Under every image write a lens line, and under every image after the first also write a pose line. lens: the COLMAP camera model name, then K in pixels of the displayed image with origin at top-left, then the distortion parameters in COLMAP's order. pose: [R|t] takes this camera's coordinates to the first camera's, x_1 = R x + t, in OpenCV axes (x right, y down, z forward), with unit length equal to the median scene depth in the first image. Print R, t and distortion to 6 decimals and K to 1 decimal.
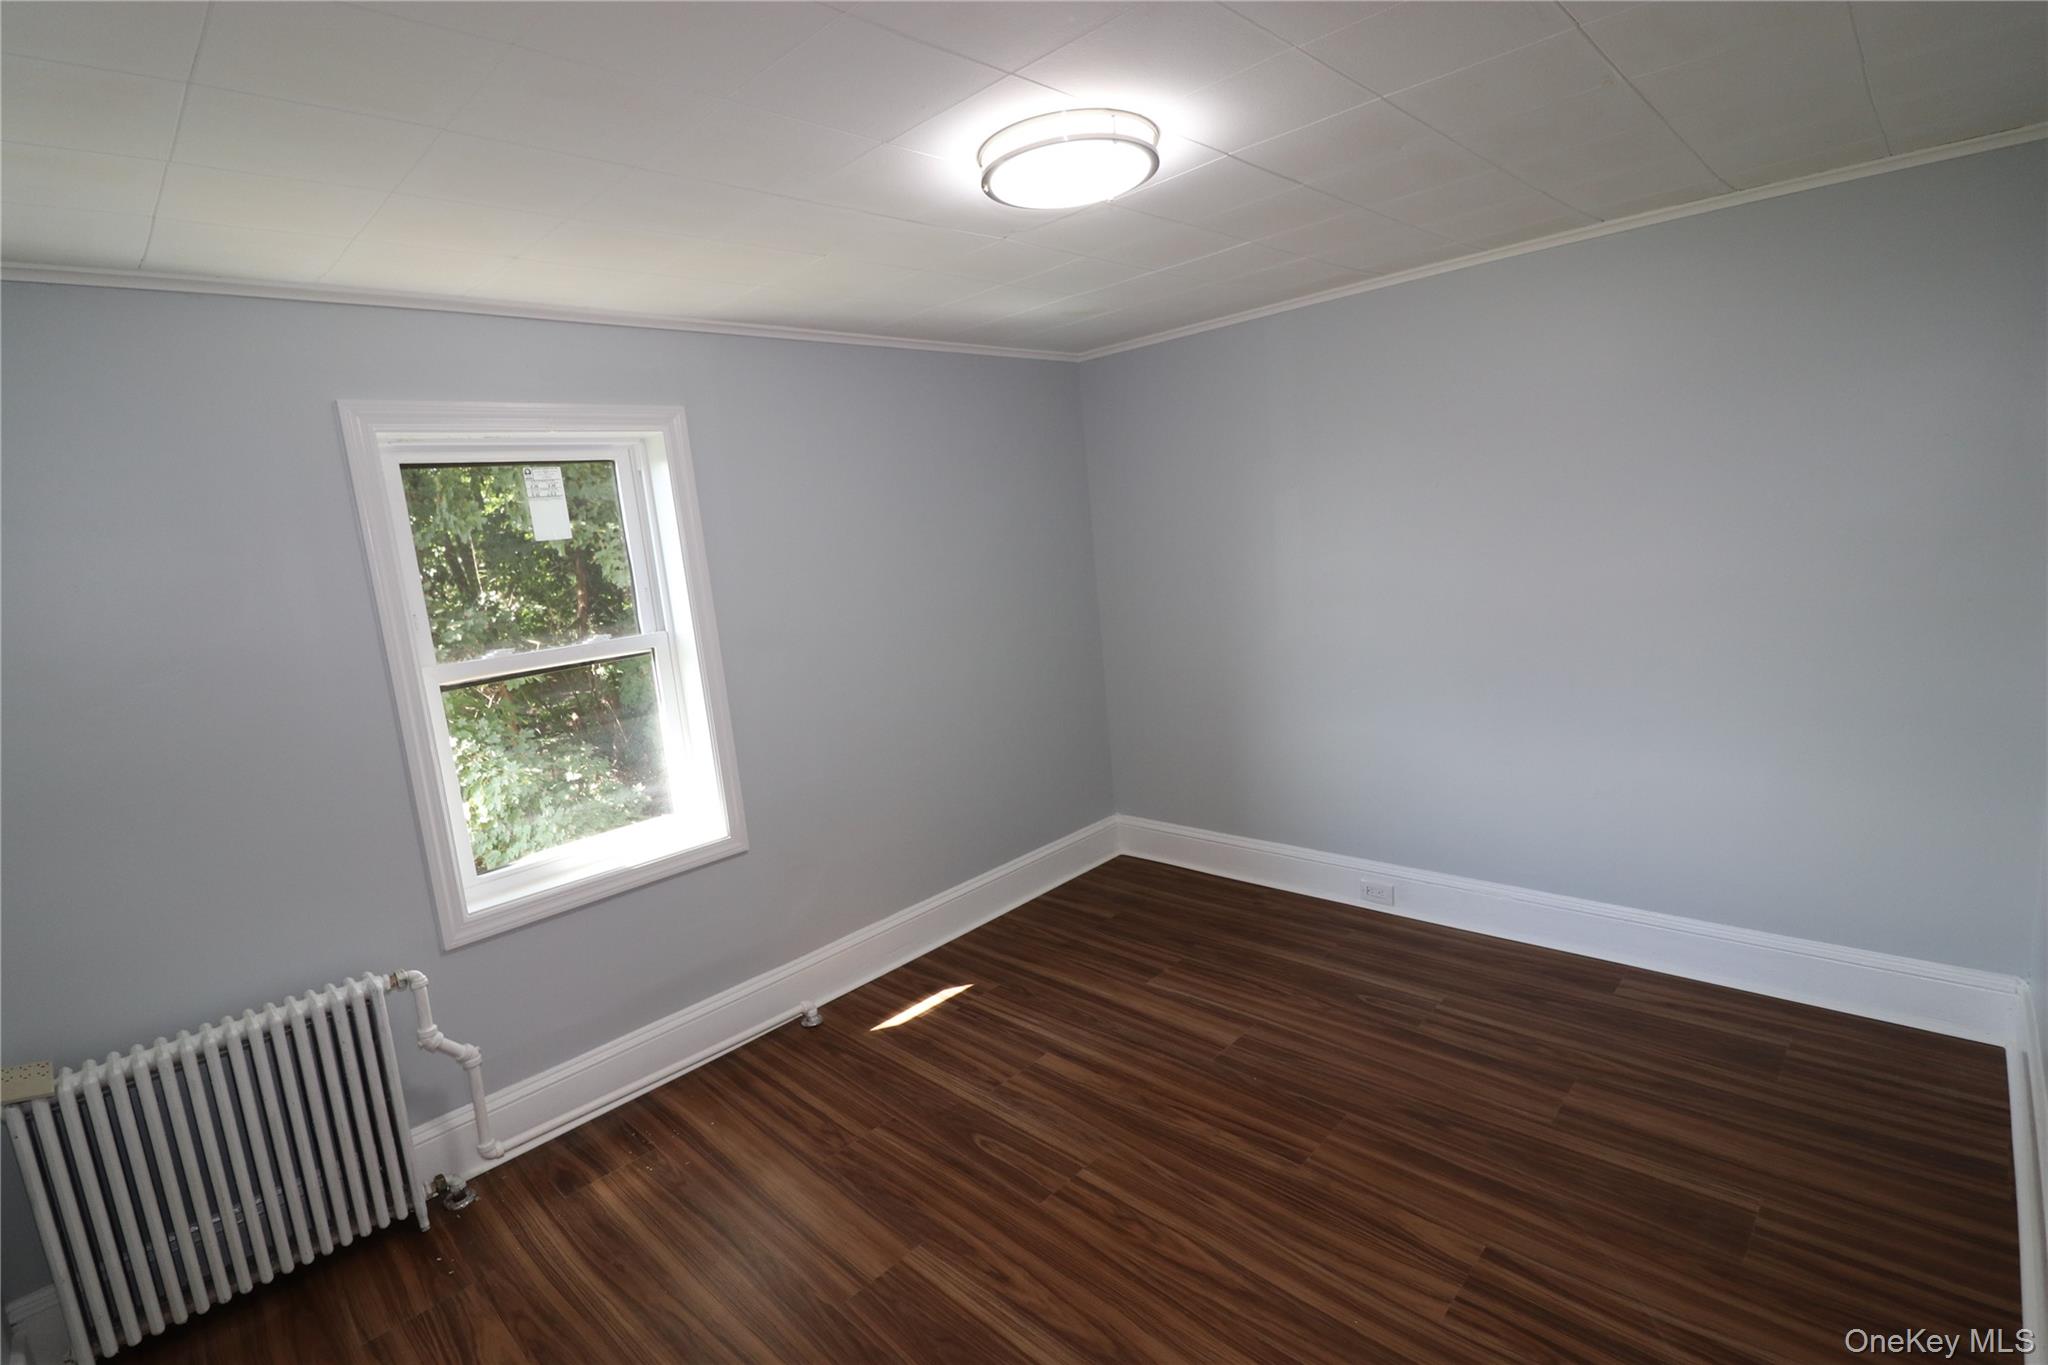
lens RADIAL K [[951.4, 0, 1011.1], [0, 951.4, 680.9], [0, 0, 1]] dist [0.004507, -0.014128]
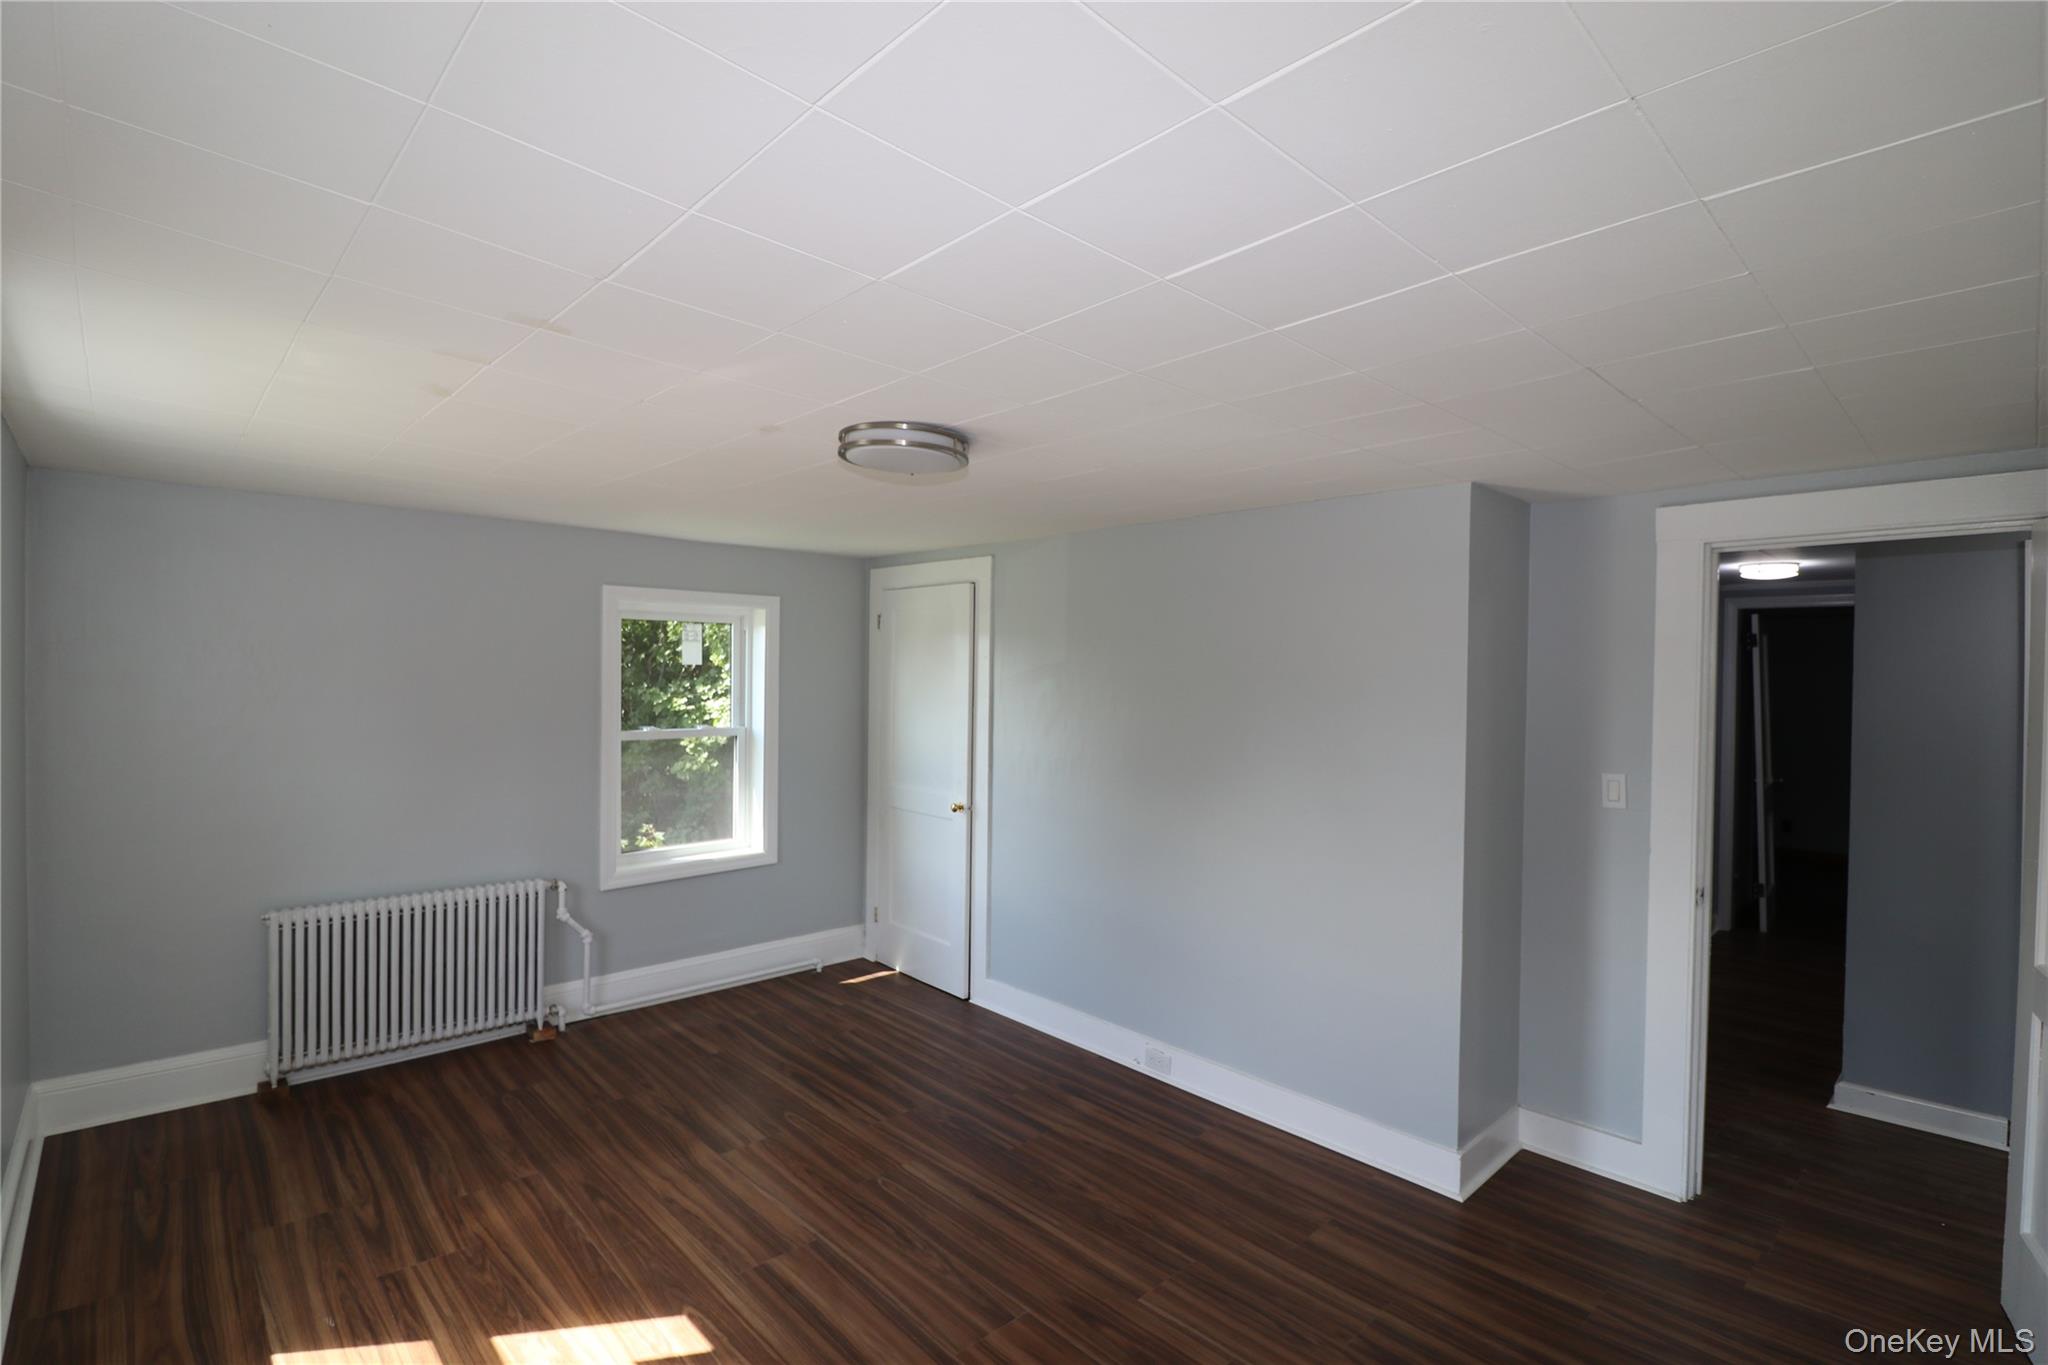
lens RADIAL K [[951.4, 0, 1011.1], [0, 951.4, 680.9], [0, 0, 1]] dist [0.004507, -0.014128]
pose [[0.992561, 0.114827, -0.040474, 0.149966], [-0.119798, 0.980400, -0.156408, 0.072408], [0.021721, 0.160093, 0.986863, -0.642325]]
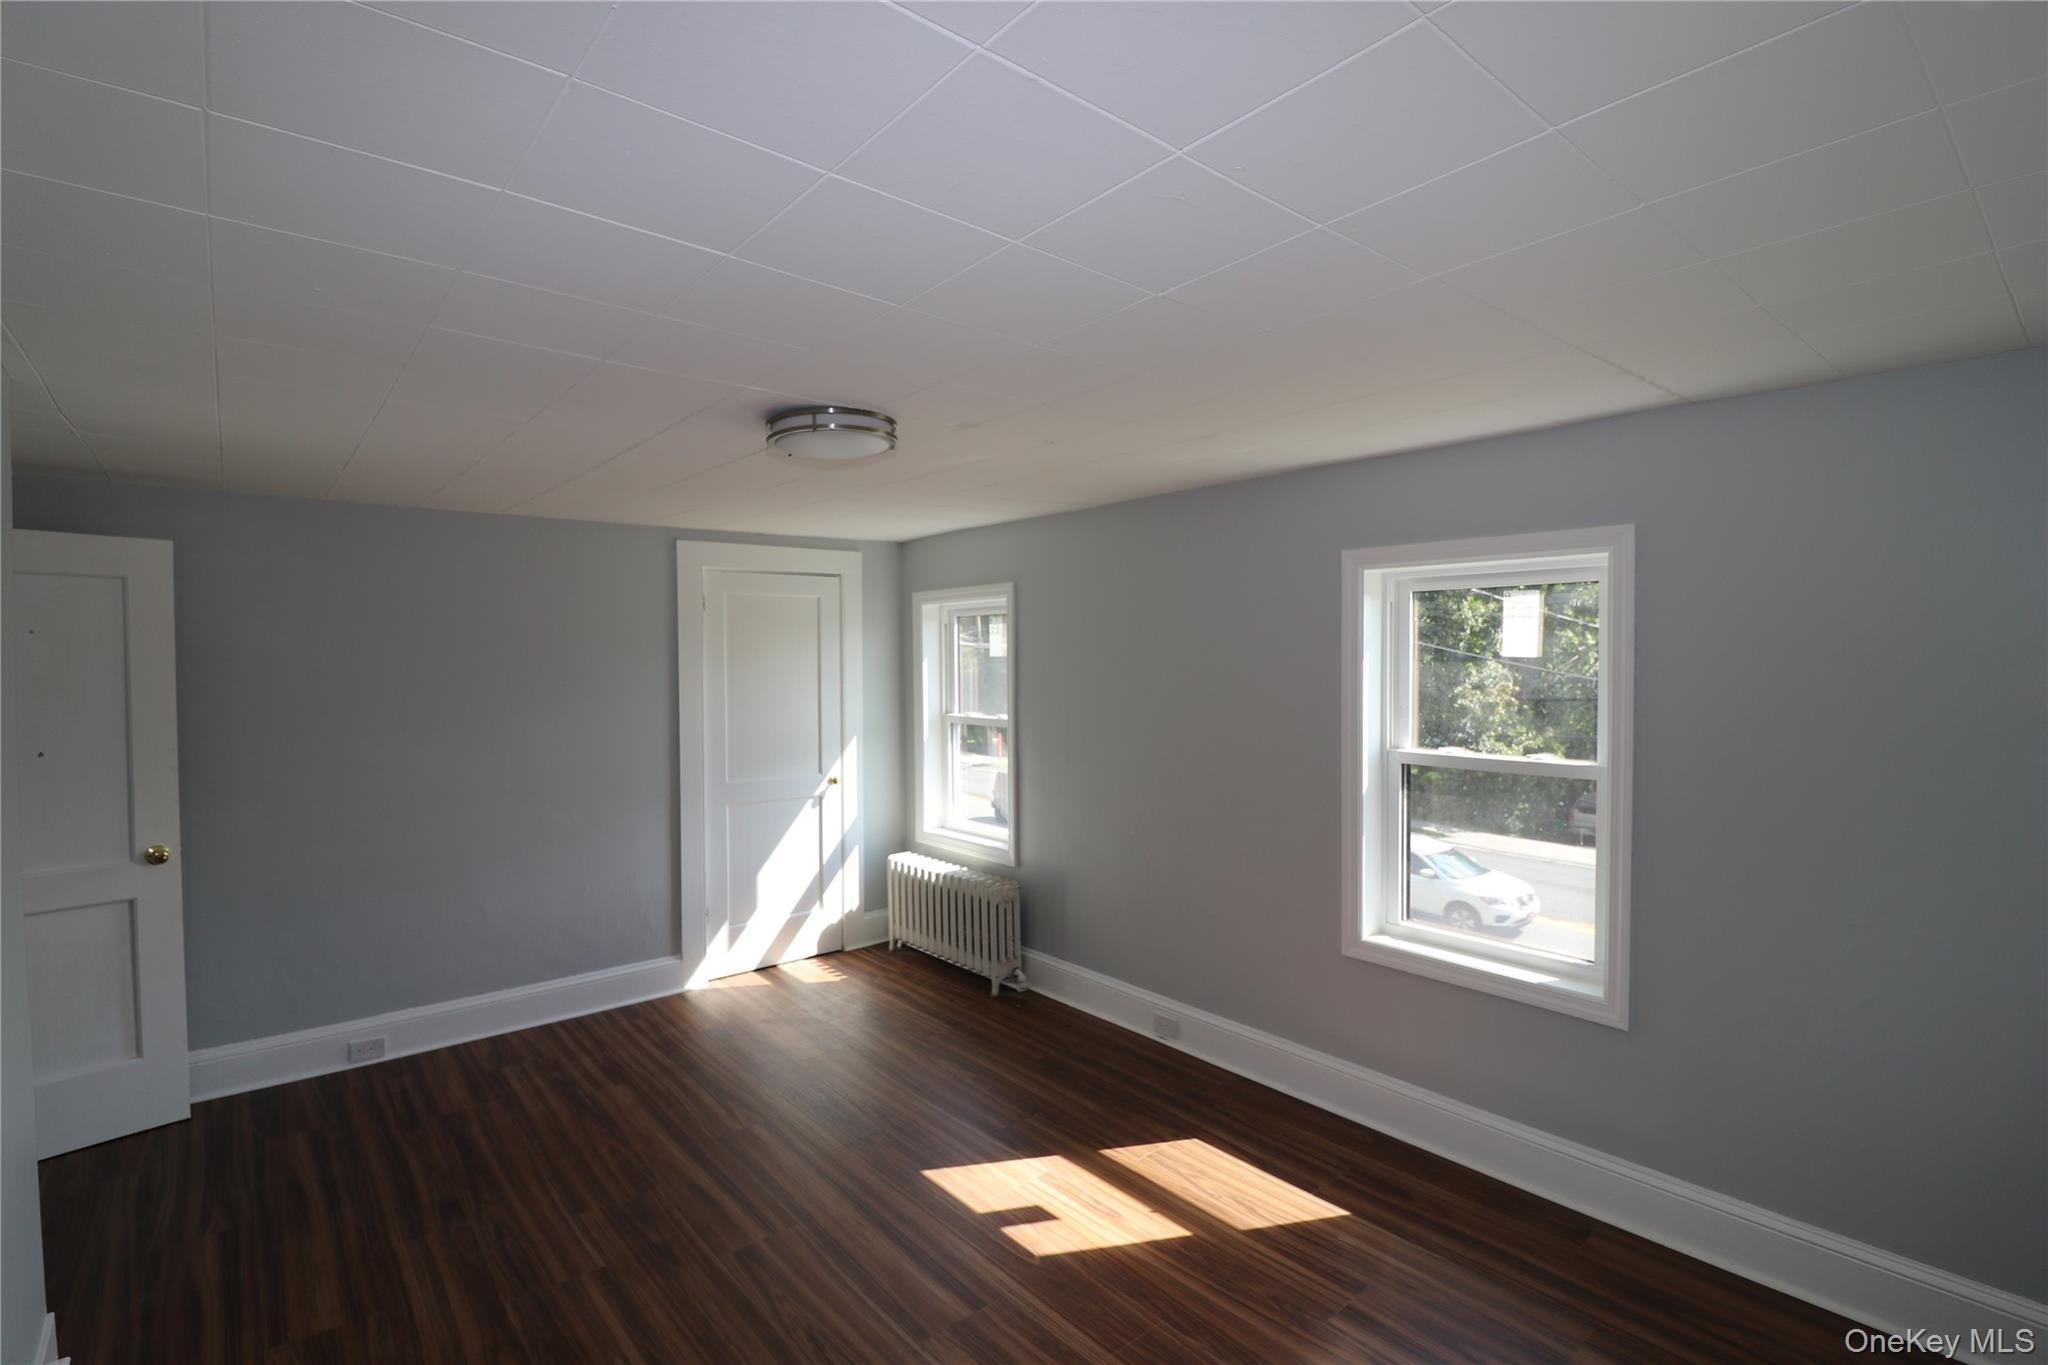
lens RADIAL K [[951.4, 0, 1011.1], [0, 951.4, 680.9], [0, 0, 1]] dist [0.004507, -0.014128]
pose [[-0.989740, 0.102521, 0.099518, -0.220374], [0.119042, 0.976887, 0.177541, -0.166683], [-0.079016, 0.187566, -0.979069, 1.018262]]
